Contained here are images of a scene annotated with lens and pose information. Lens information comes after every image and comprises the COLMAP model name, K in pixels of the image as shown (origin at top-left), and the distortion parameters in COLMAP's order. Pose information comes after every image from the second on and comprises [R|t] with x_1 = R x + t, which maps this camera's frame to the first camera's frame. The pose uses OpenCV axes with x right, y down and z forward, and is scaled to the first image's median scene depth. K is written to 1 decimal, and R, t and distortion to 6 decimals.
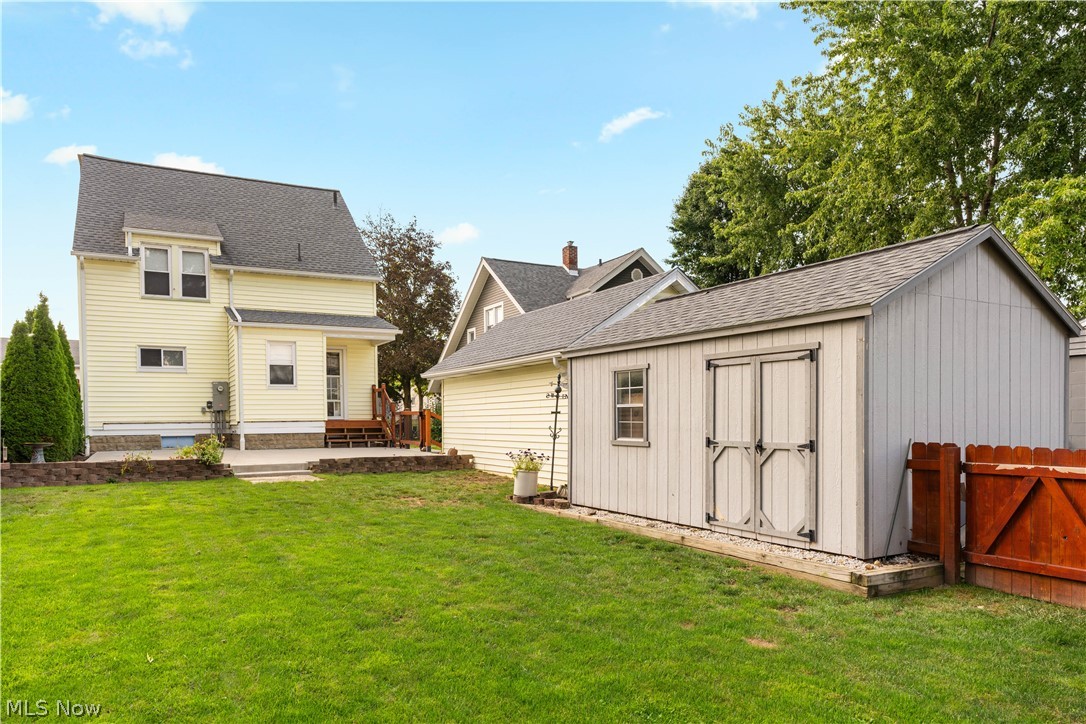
lens RADIAL K [[688.3, 0, 543.8], [0, 688.3, 434.0], [0, 0, 1]] dist [-0.007876, -0.001543]
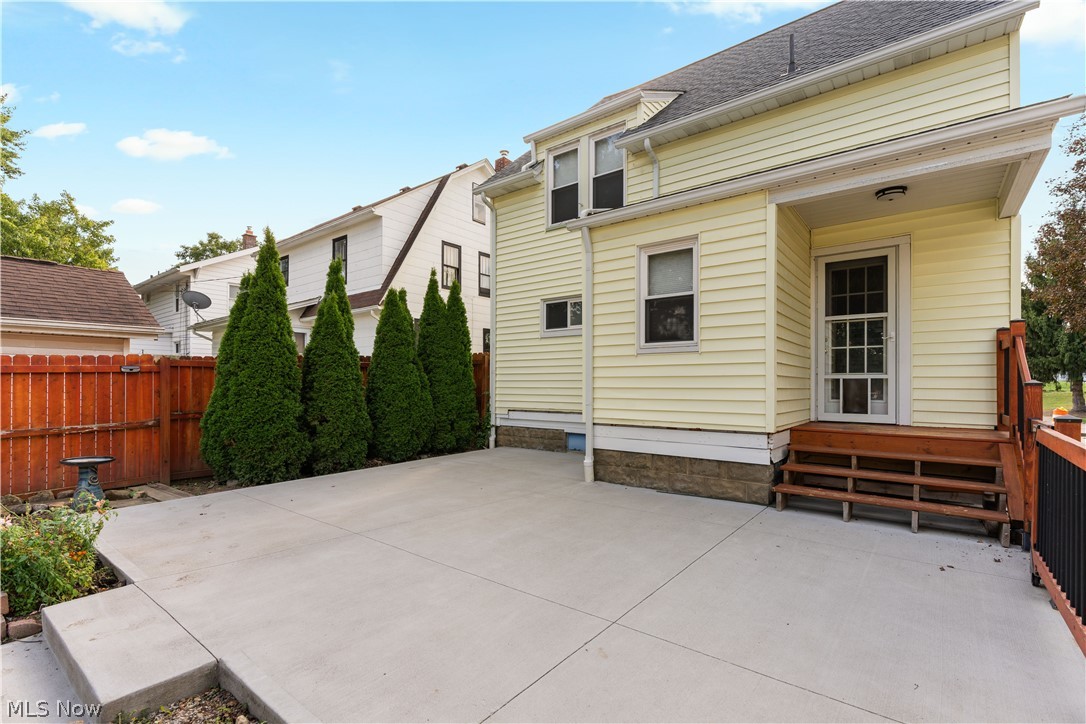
lens RADIAL K [[488.9, 0, 555.3], [0, 488.9, 385.0], [0, 0, 1]] dist [-0.007104, 0.002358]
pose [[0.383091, 0.012927, -0.923620, -0.129949], [-0.030150, 0.999544, 0.001484, -0.045187], [0.923218, 0.027278, 0.383307, 0.852134]]
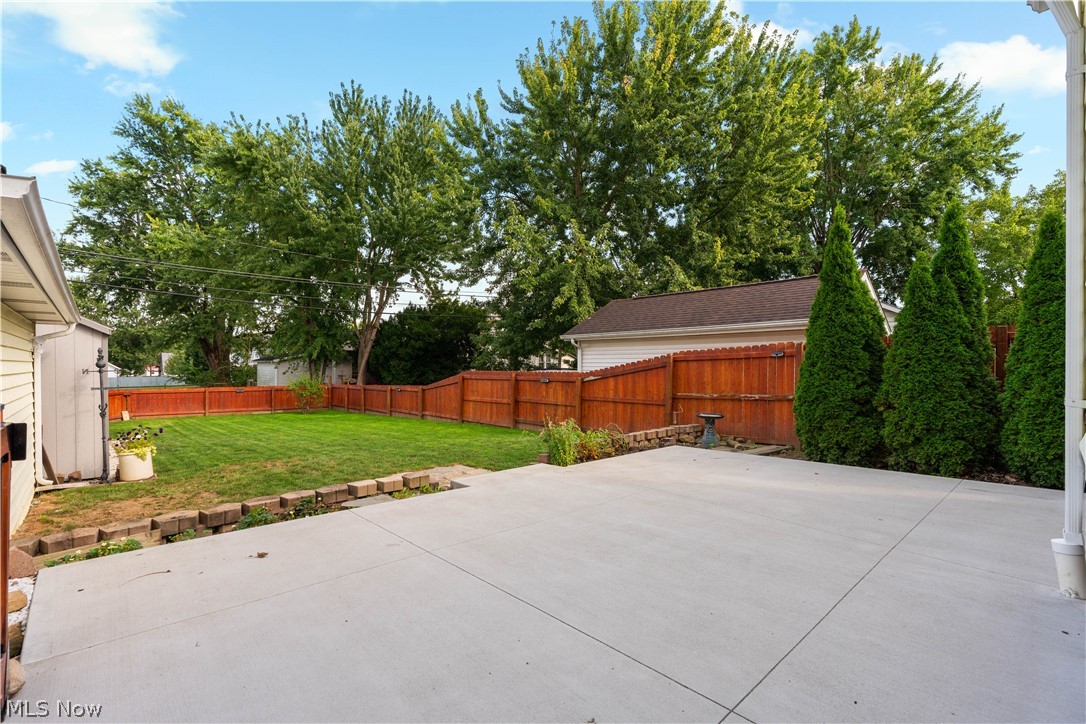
lens RADIAL K [[488.9, 0, 540.8], [0, 488.9, 371.2], [0, 0, 1]] dist [-0.007104, 0.002358]
pose [[-0.974664, 0.010520, -0.223427, -0.260420], [0.003457, 0.999482, 0.031981, -0.046331], [0.223648, 0.030399, -0.974196, 1.112583]]
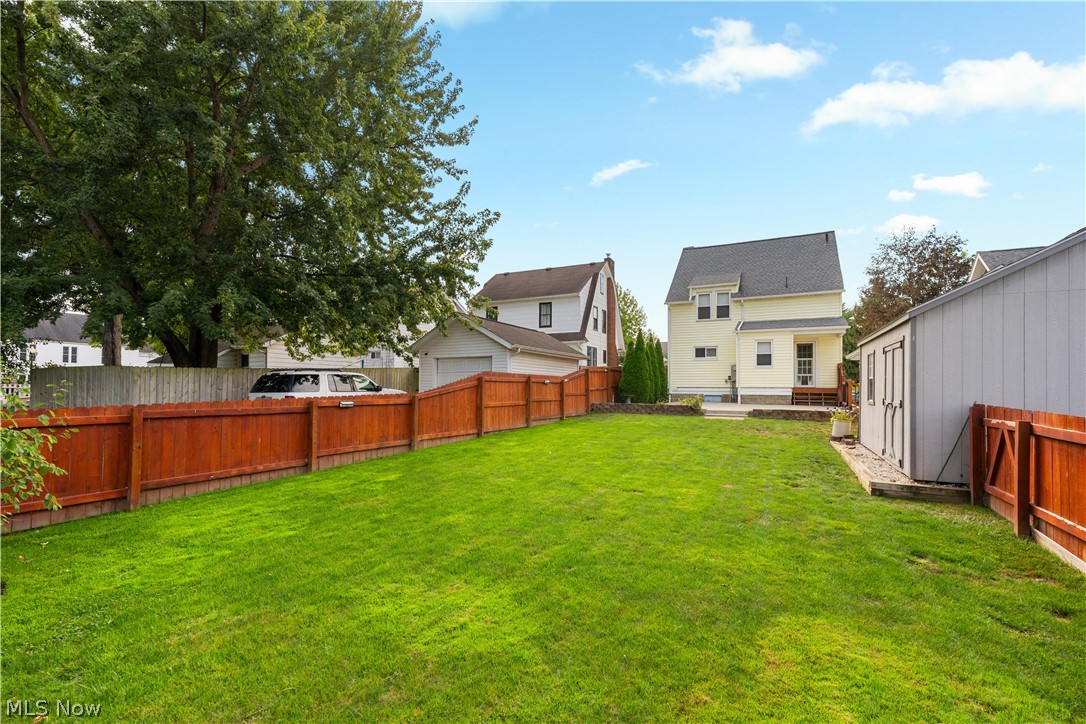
lens RADIAL K [[488.9, 0, 558.7], [0, 488.9, 384.2], [0, 0, 1]] dist [-0.007104, 0.002358]
pose [[0.575525, 0.008409, -0.817741, 0.308078], [-0.033304, 0.999359, -0.013162, 0.004923], [0.817105, 0.034809, 0.575436, -0.081370]]
